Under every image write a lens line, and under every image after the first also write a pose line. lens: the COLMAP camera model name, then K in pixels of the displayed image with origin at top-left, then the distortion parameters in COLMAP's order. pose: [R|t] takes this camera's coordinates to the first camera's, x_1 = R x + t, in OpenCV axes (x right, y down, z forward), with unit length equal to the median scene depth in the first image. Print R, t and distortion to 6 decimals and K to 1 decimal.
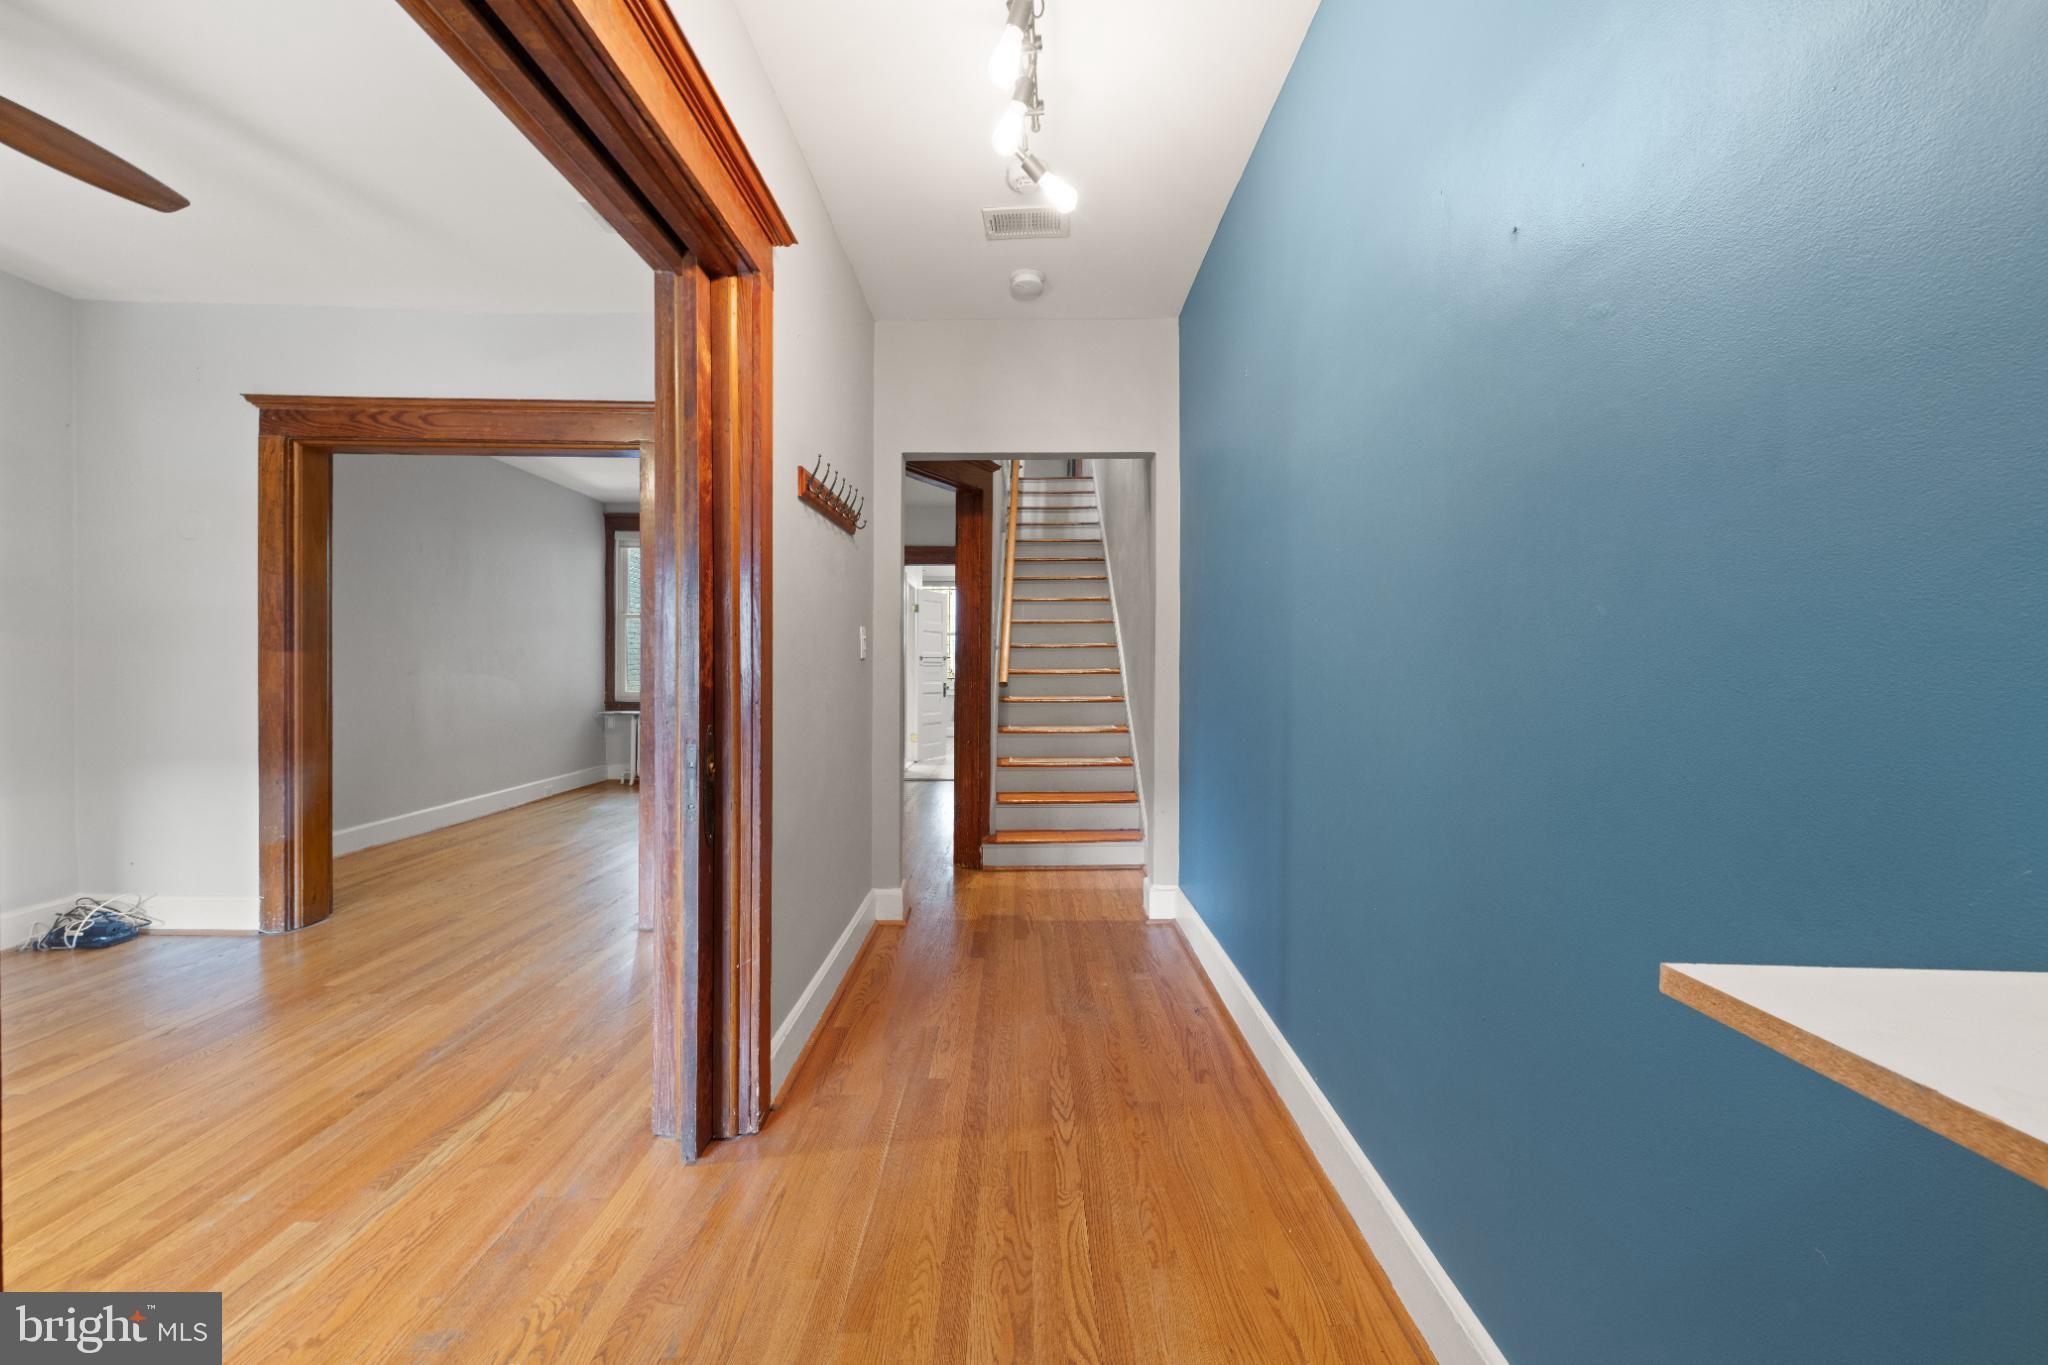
lens RADIAL K [[818.4, 0, 1034.4], [0, 818.4, 672.0], [0, 0, 1]] dist [0.001856, -0.000468]
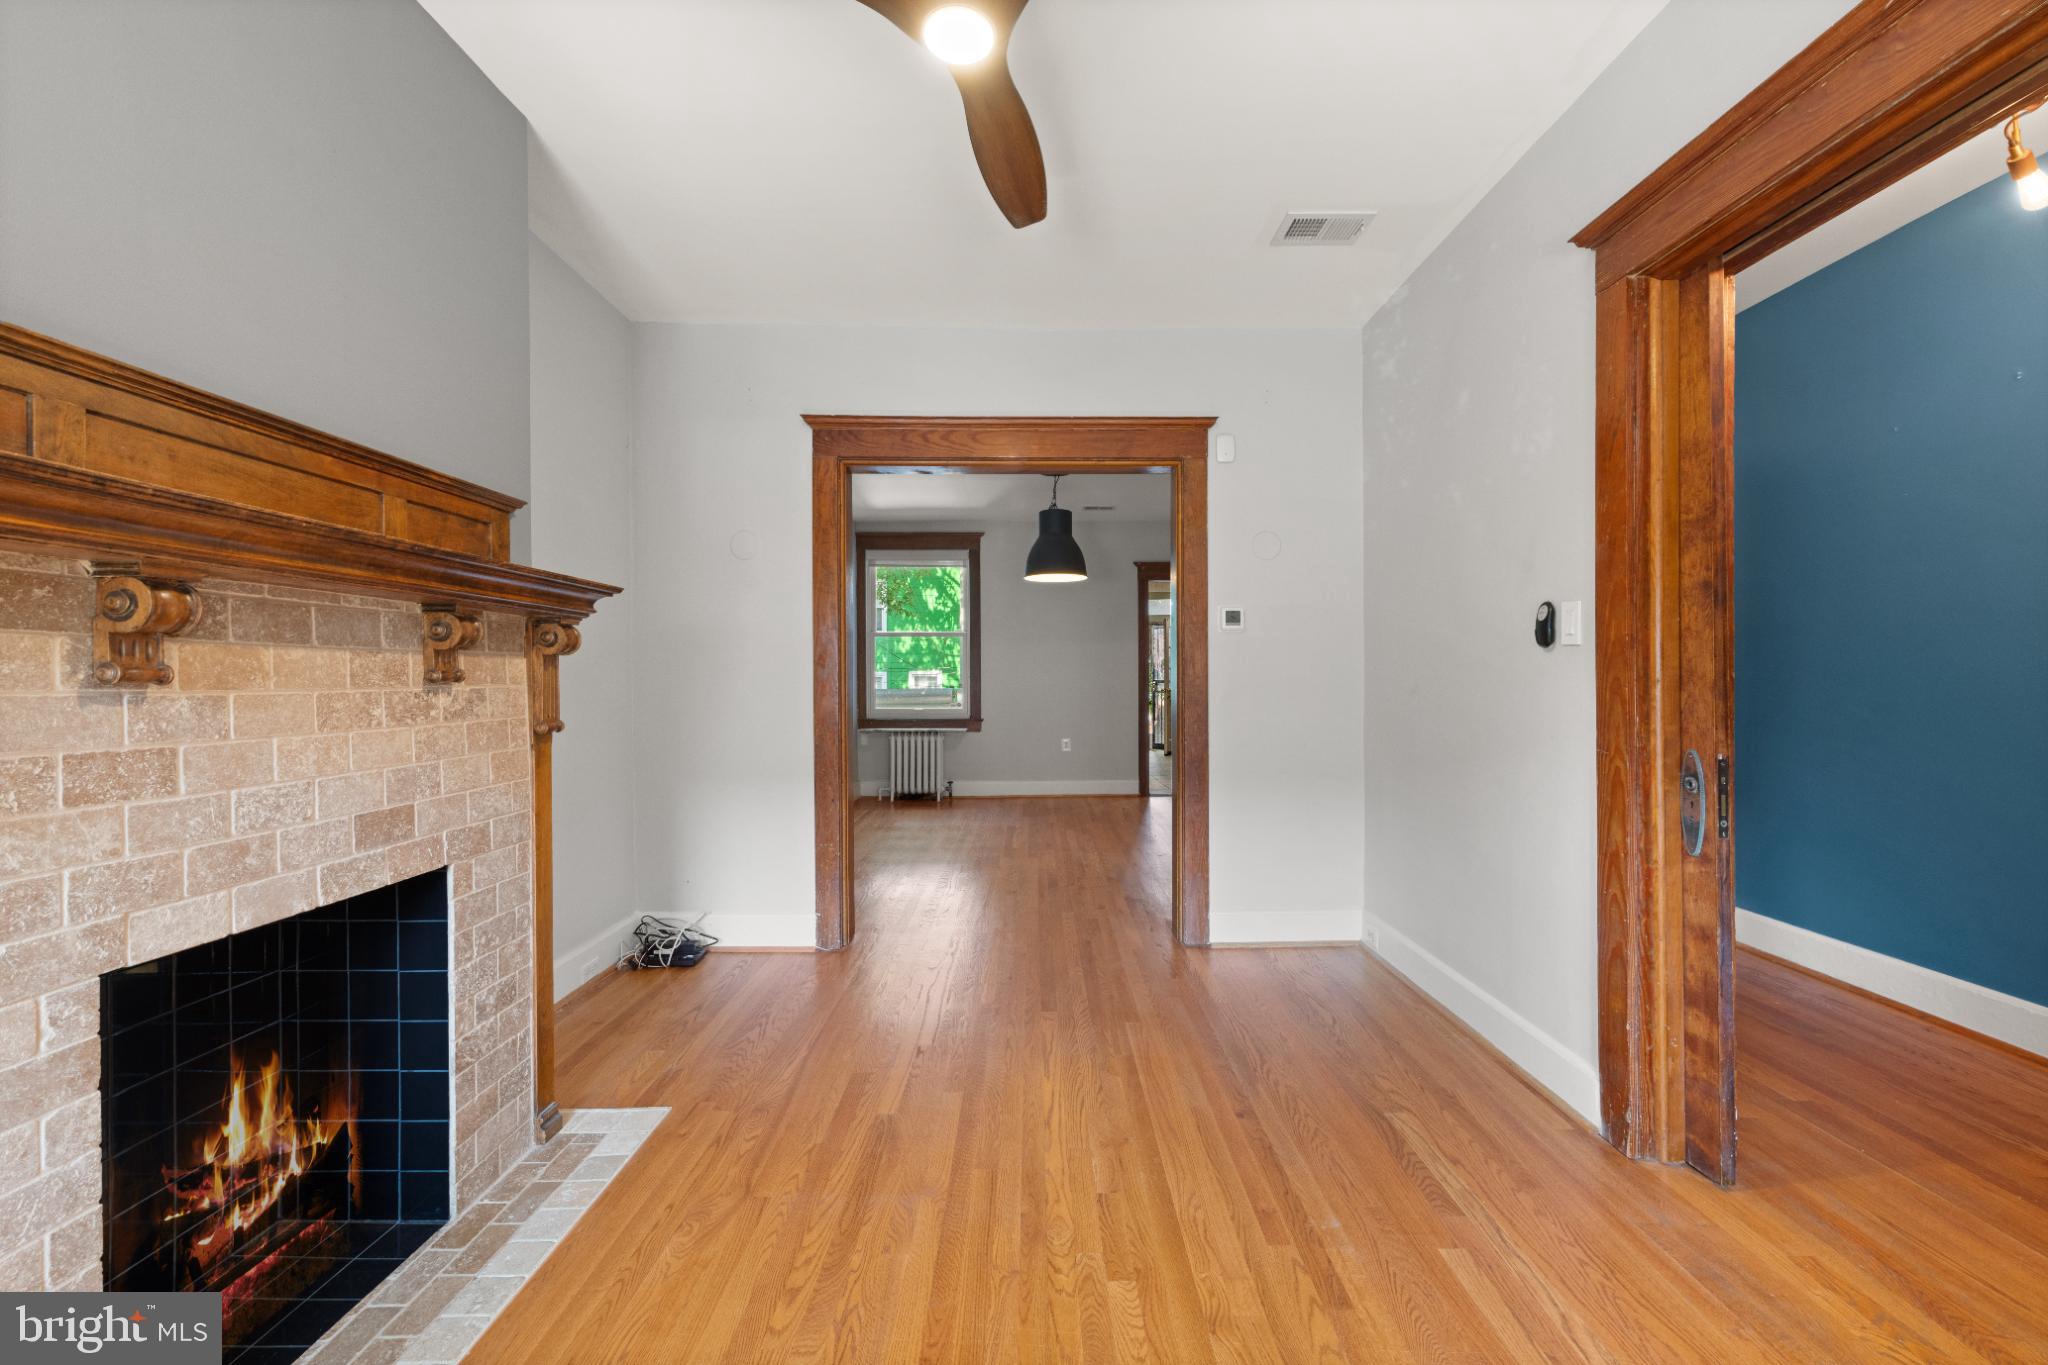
lens RADIAL K [[818.4, 0, 1034.3], [0, 818.4, 682.1], [0, 0, 1]] dist [0.001856, -0.000468]
pose [[0.999764, -0.006766, -0.020649, -0.698293], [0.006624, 0.999954, -0.006925, -0.001813], [0.020695, 0.006787, 0.999763, 0.001691]]
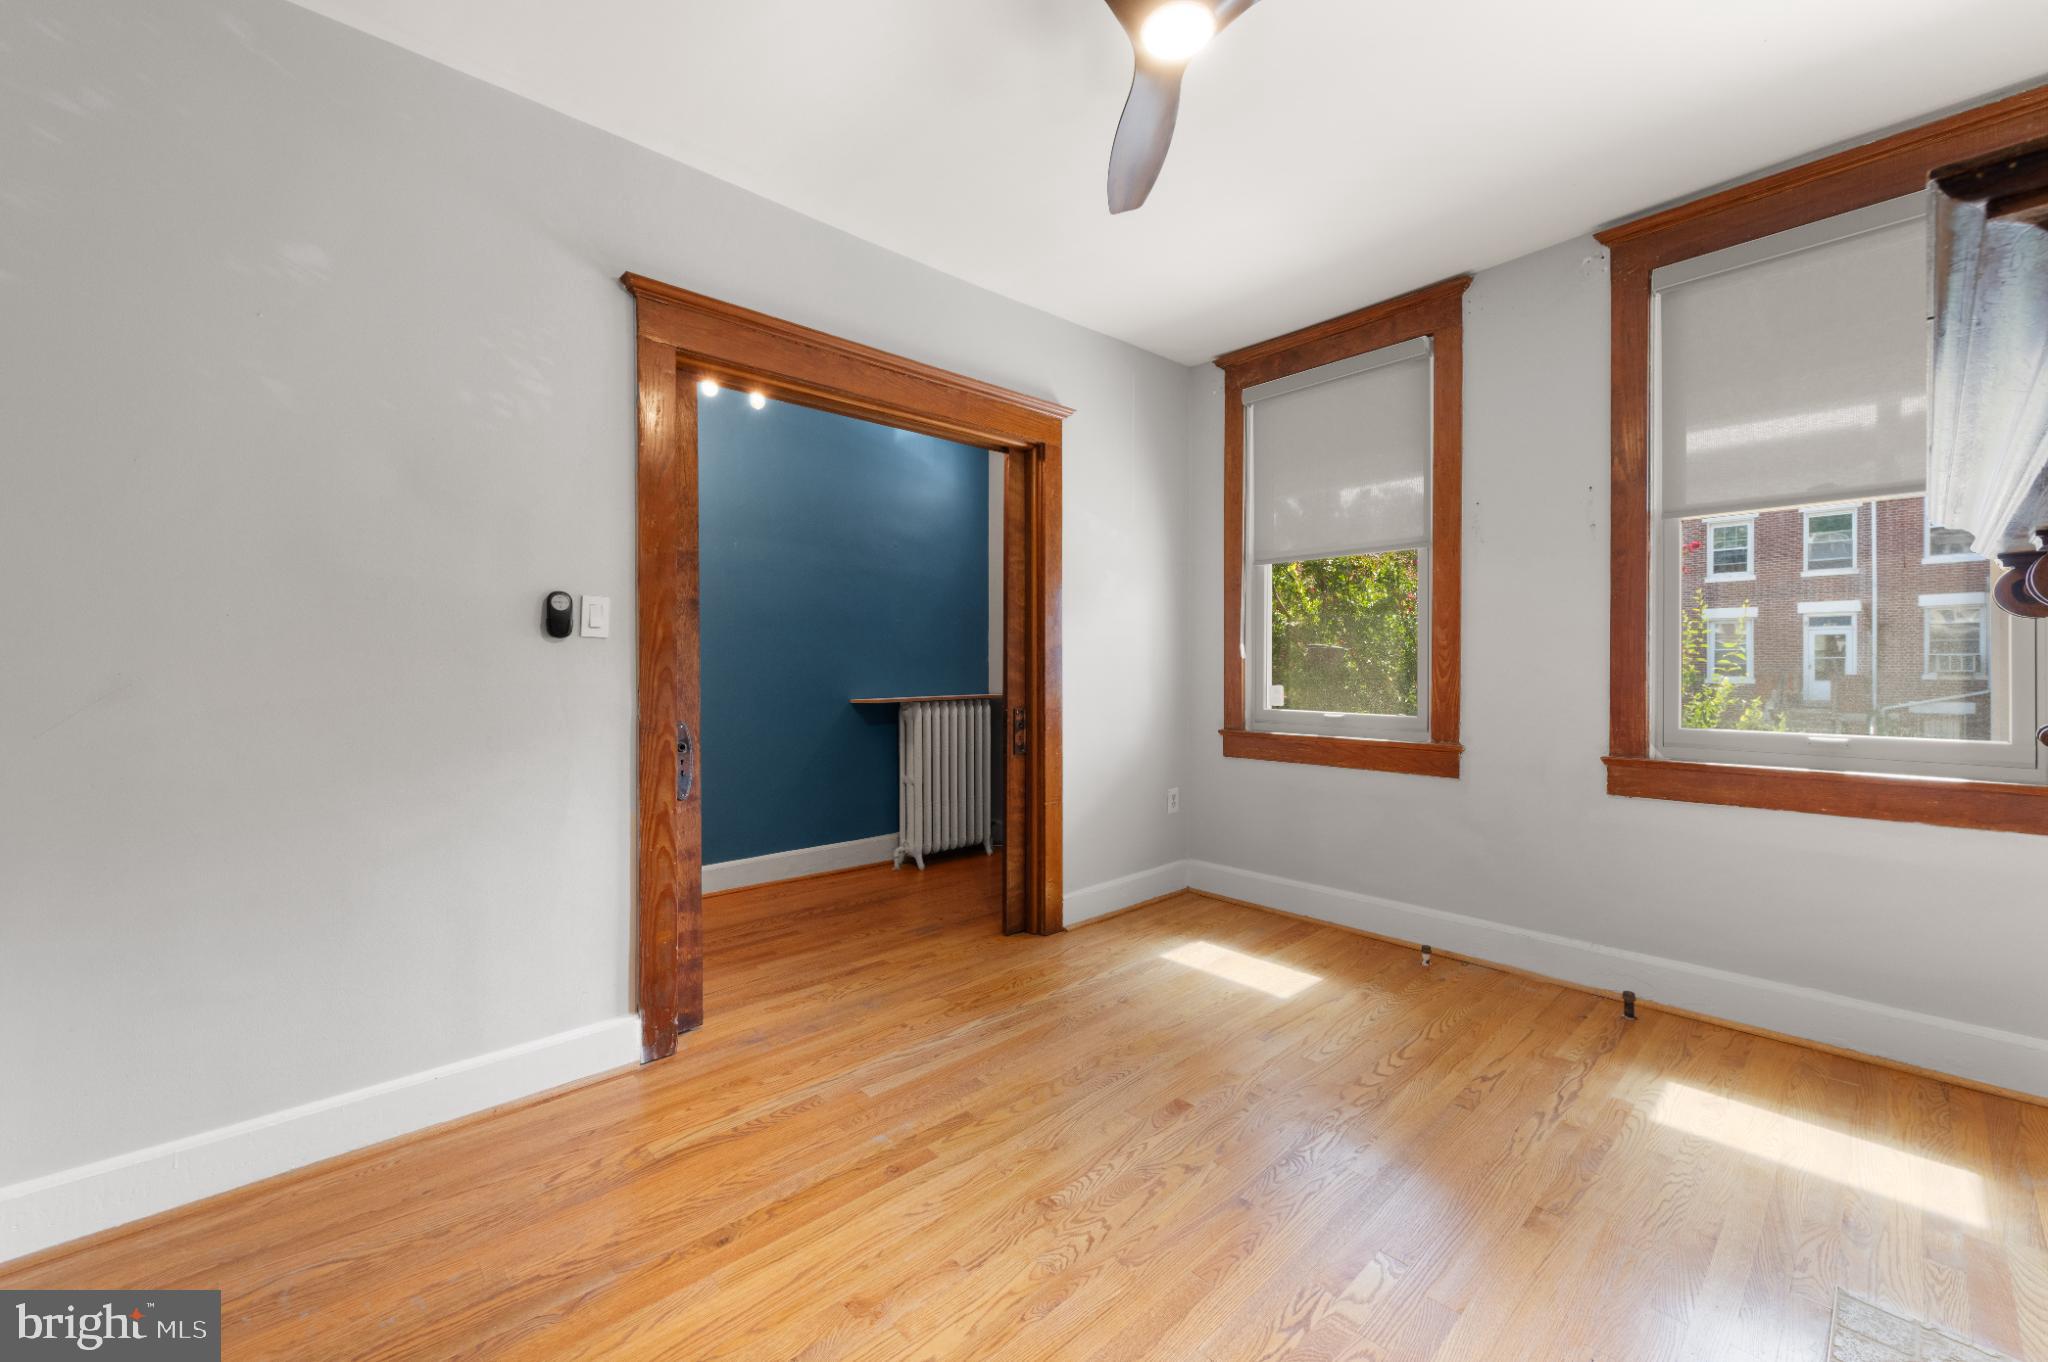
lens RADIAL K [[821.3, 0, 1032.3], [0, 821.3, 668.7], [0, 0, 1]] dist [0.000610, 0.000016]
pose [[-0.666825, -0.006362, 0.745187, -1.049481], [0.011617, 0.999753, 0.018931, -0.015808], [-0.745124, 0.021281, -0.666587, 0.854378]]
